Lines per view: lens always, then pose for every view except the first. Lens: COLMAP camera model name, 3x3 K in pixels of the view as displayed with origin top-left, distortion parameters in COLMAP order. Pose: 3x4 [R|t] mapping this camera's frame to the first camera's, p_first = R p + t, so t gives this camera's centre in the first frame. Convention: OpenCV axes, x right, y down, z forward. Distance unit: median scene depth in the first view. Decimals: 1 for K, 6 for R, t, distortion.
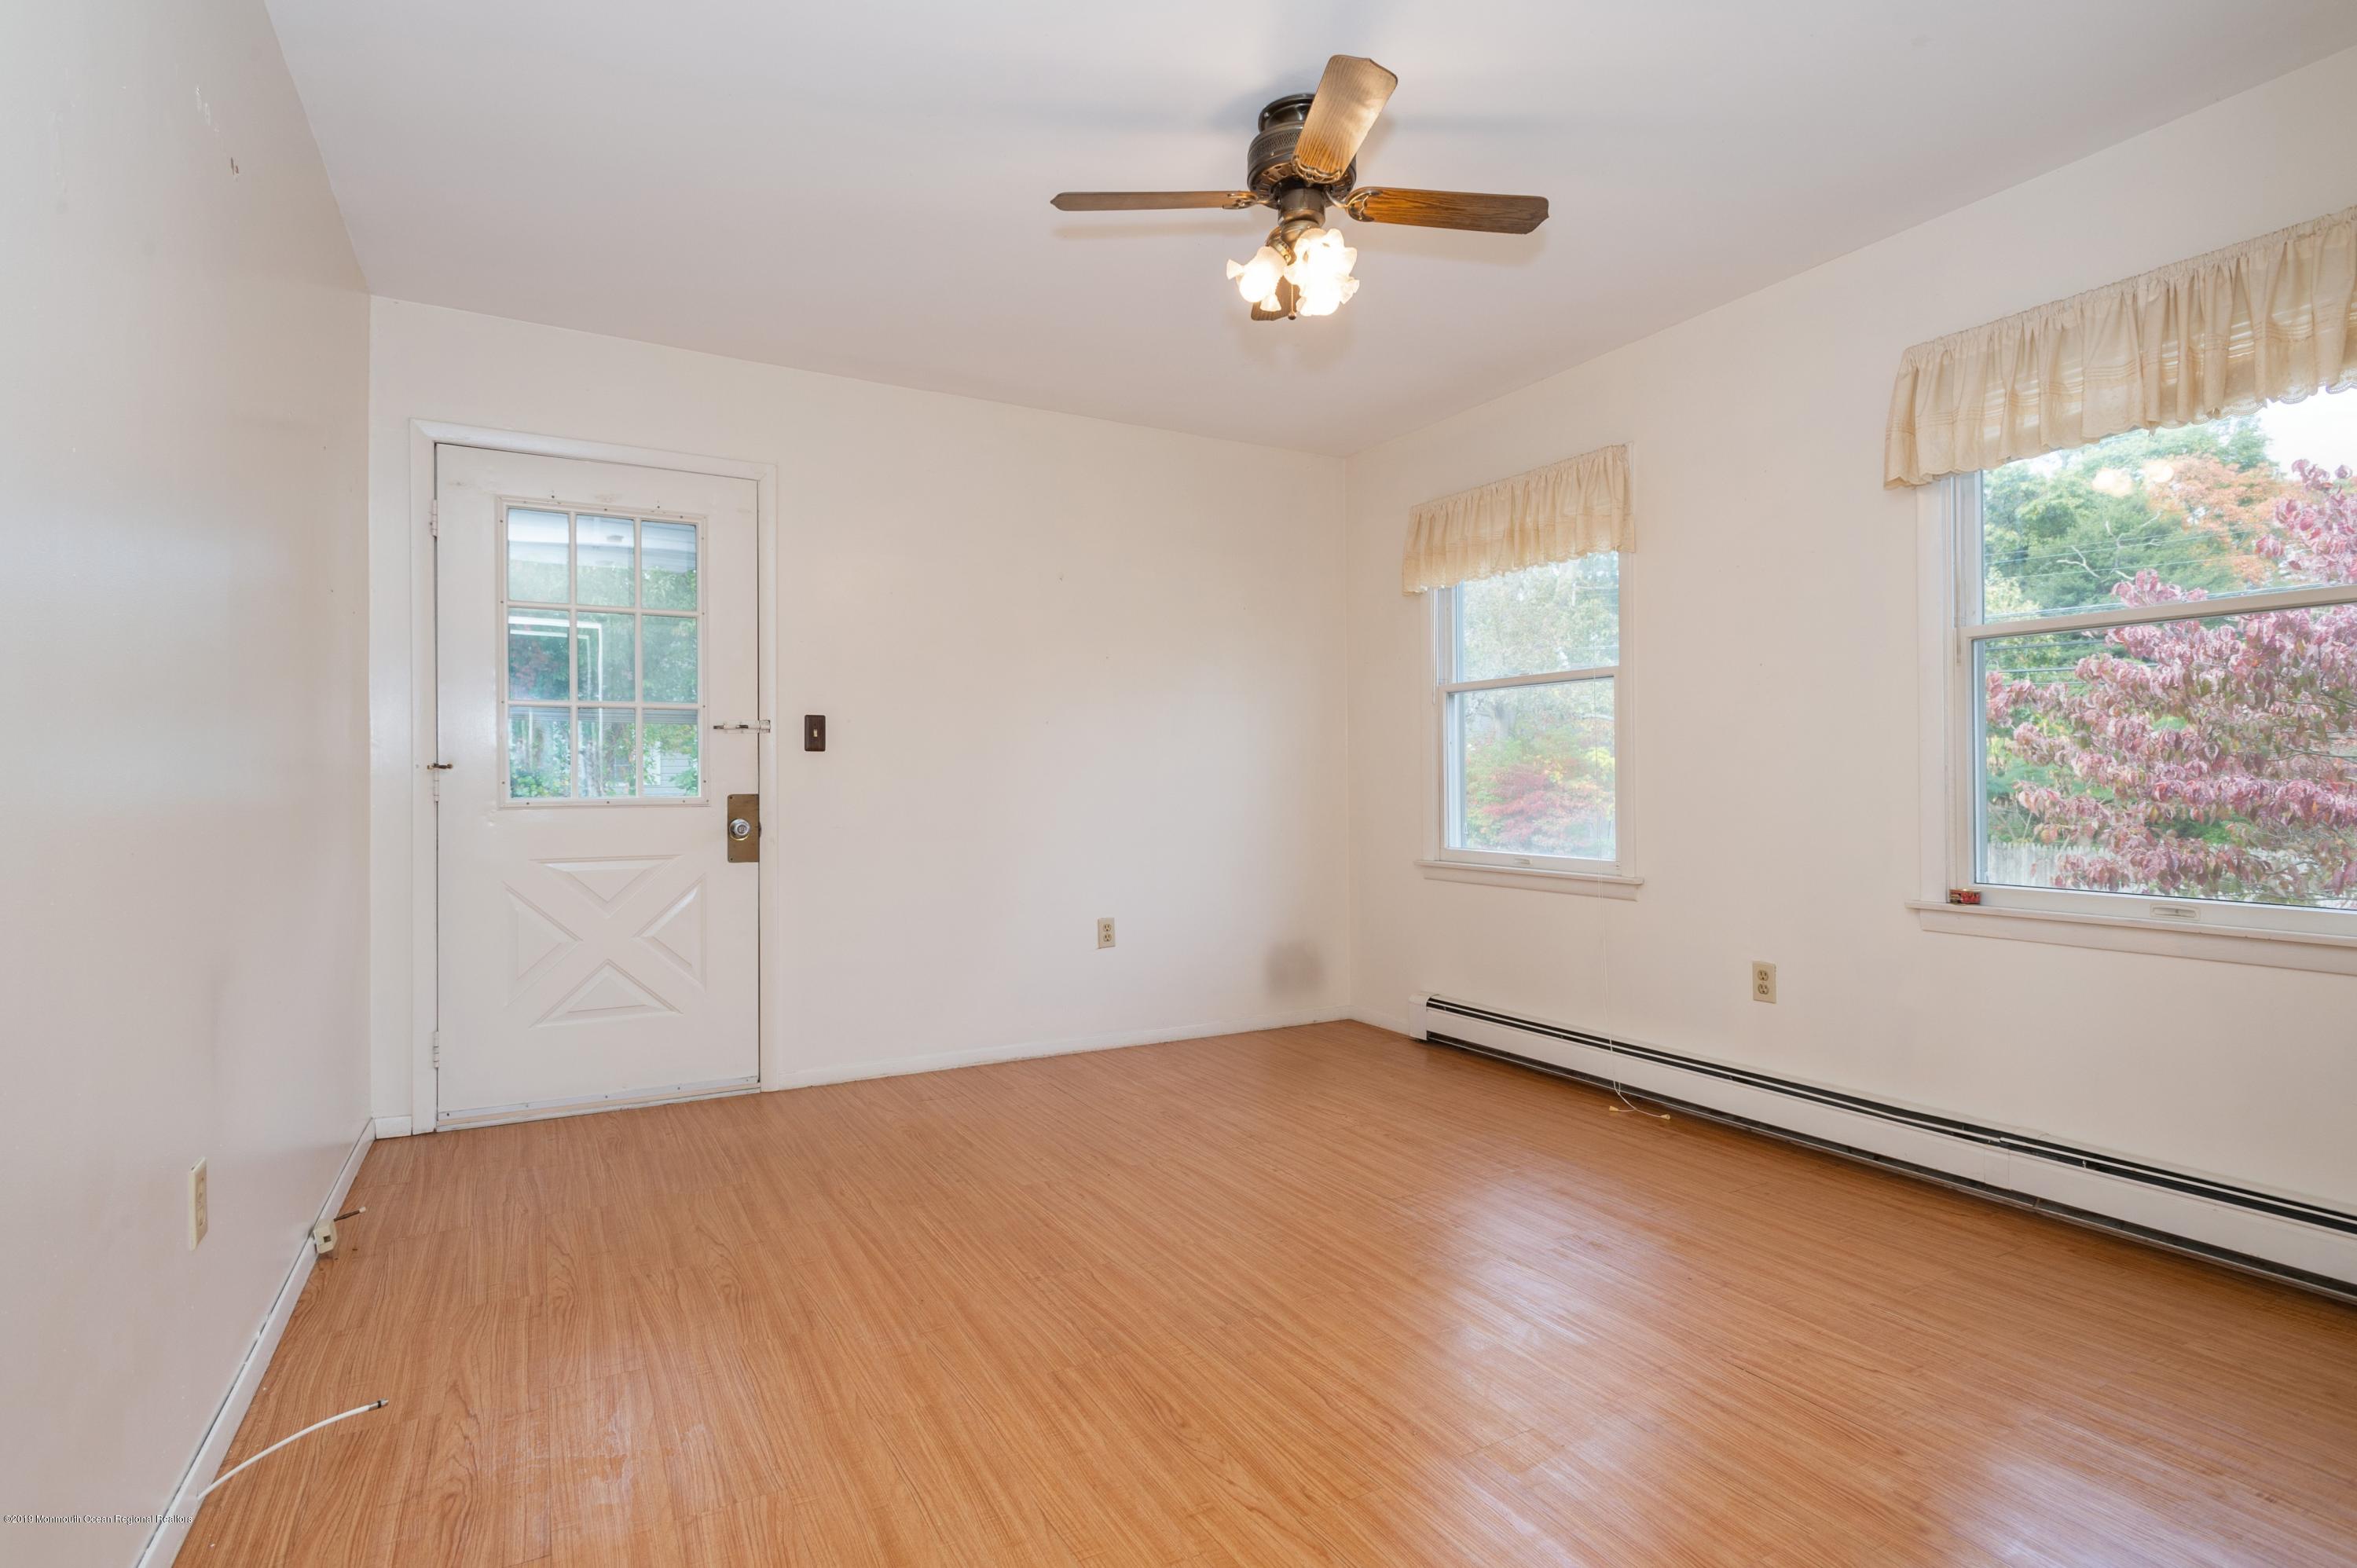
lens RADIAL K [[1180.0, 0, 1192.2], [0, 1180.0, 790.9], [0, 0, 1]] dist [-0.002218, -0.002042]
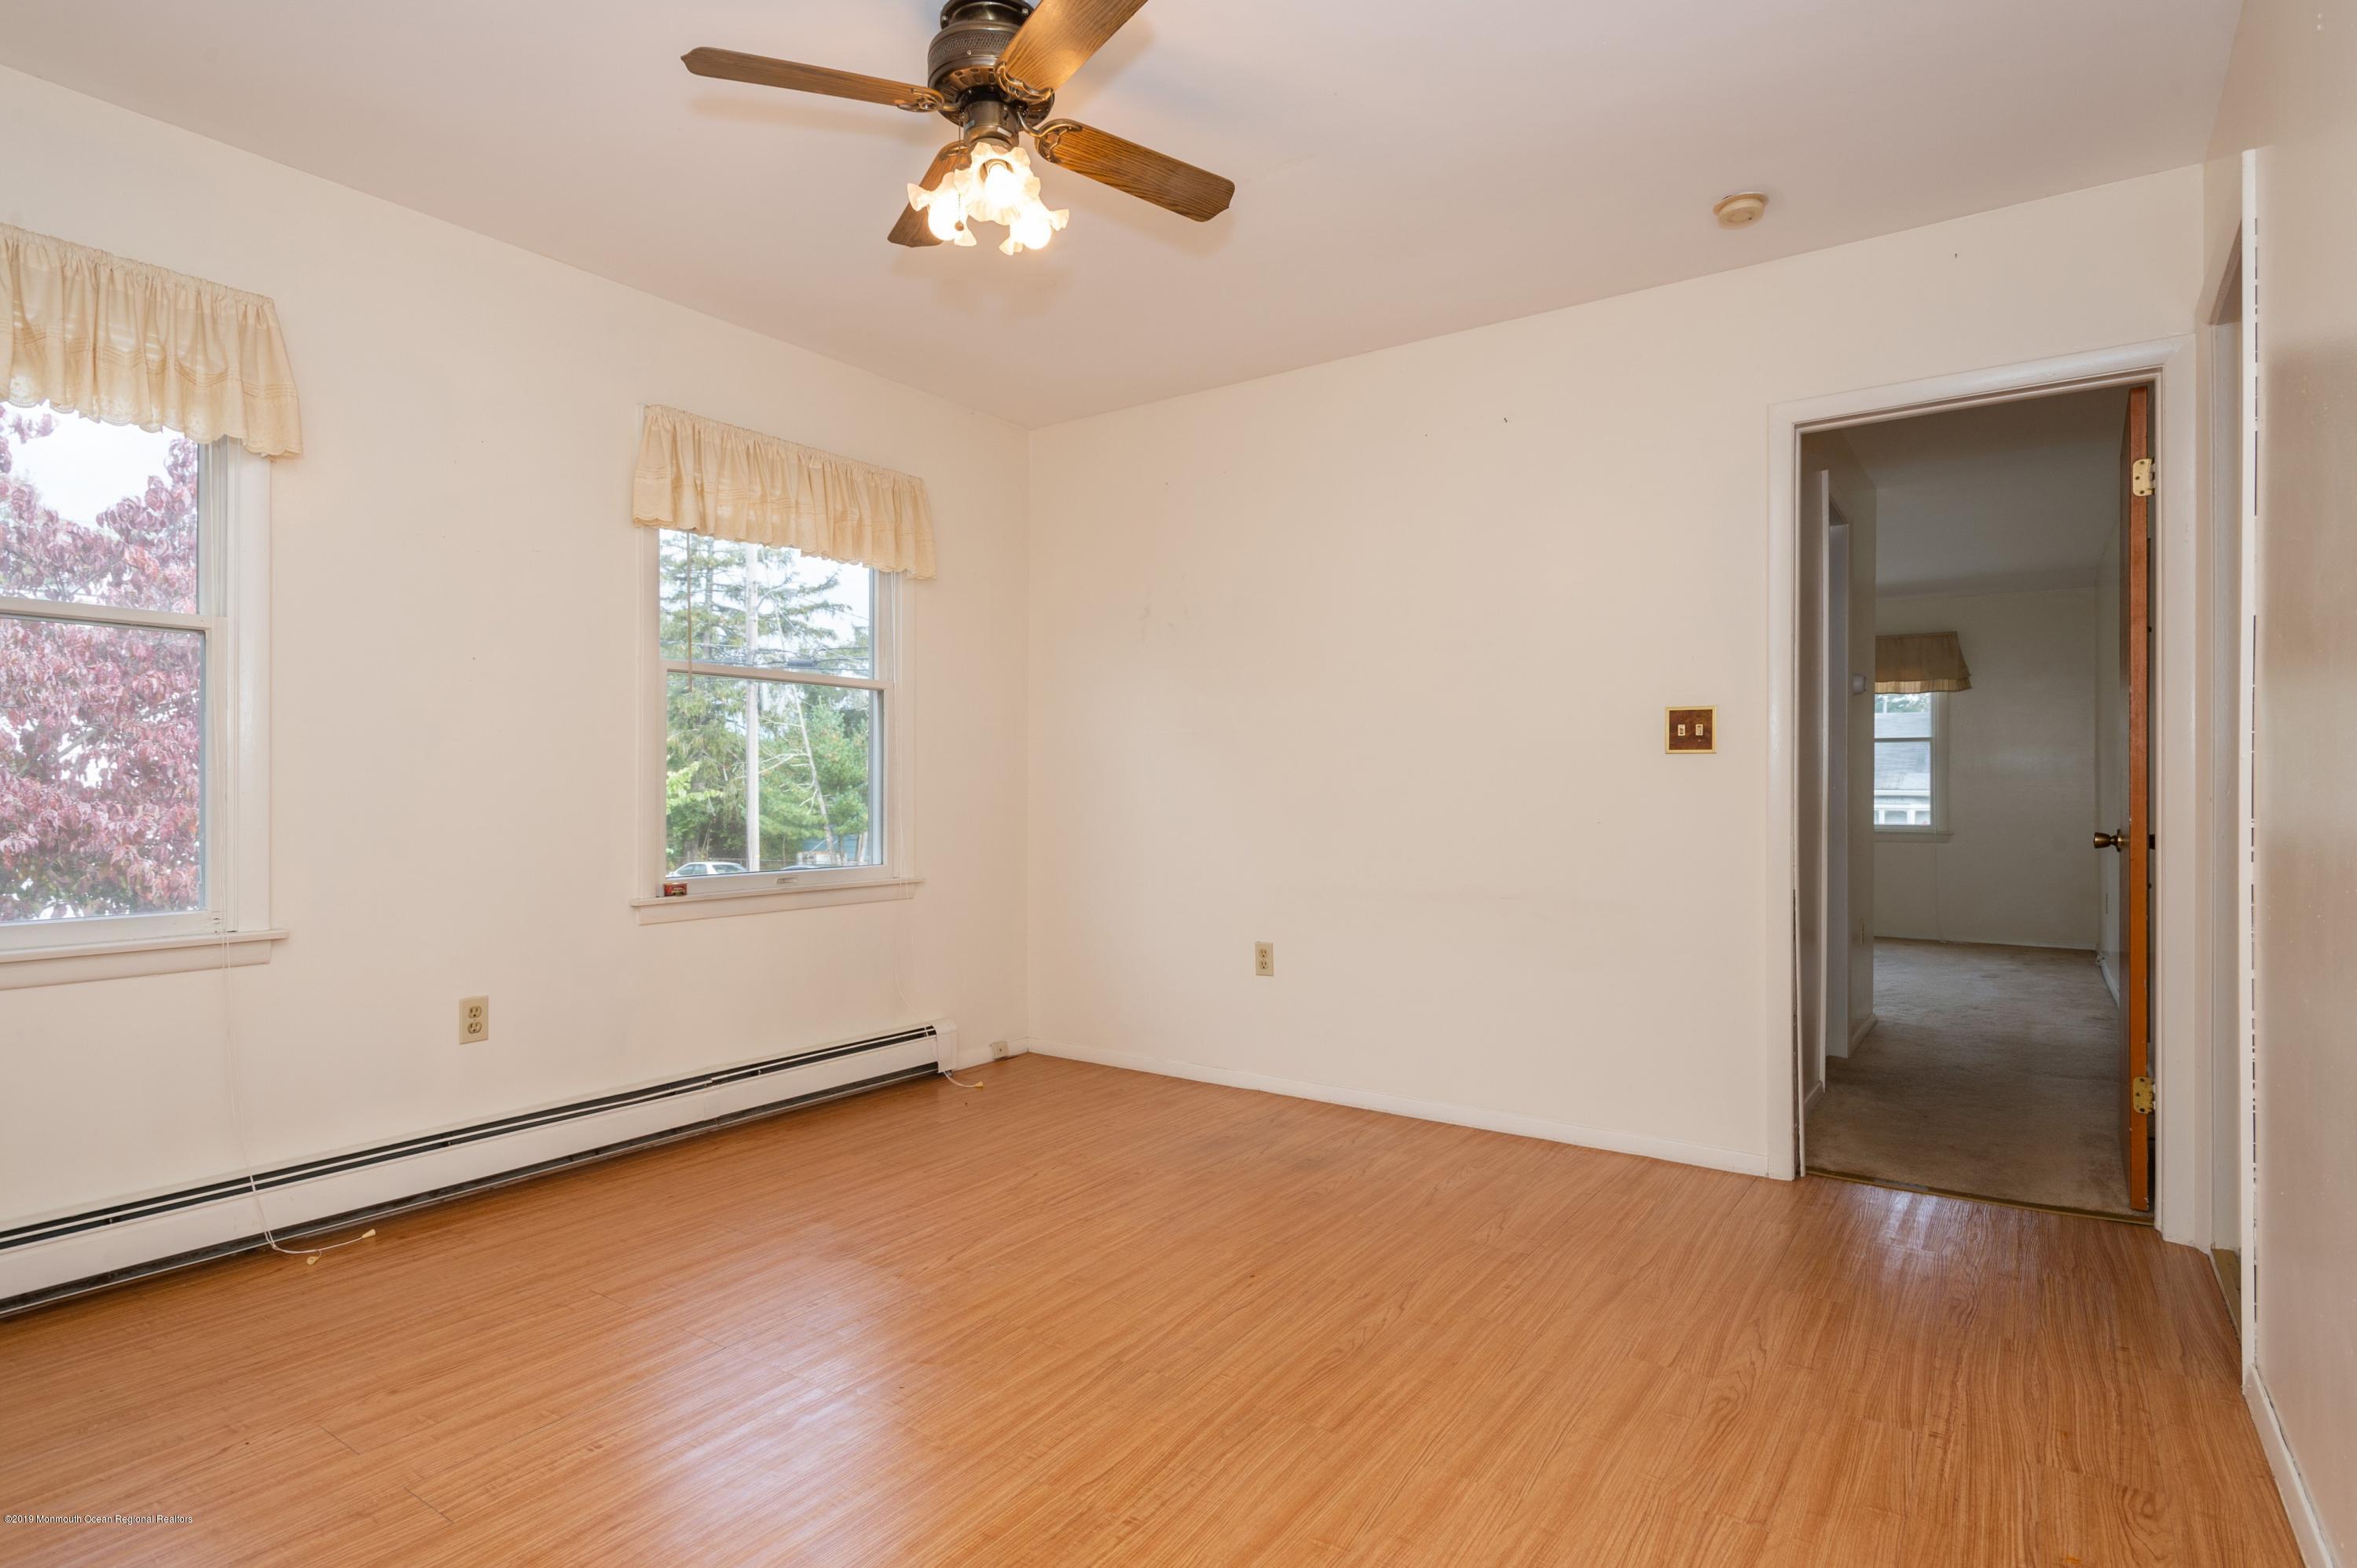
lens RADIAL K [[1180.0, 0, 1192.2], [0, 1180.0, 790.9], [0, 0, 1]] dist [-0.002218, -0.002042]
pose [[-0.437349, 0.001446, 0.899291, -0.676667], [0.011116, 0.999931, 0.003798, -0.007540], [-0.899223, 0.011657, -0.437335, 1.126188]]
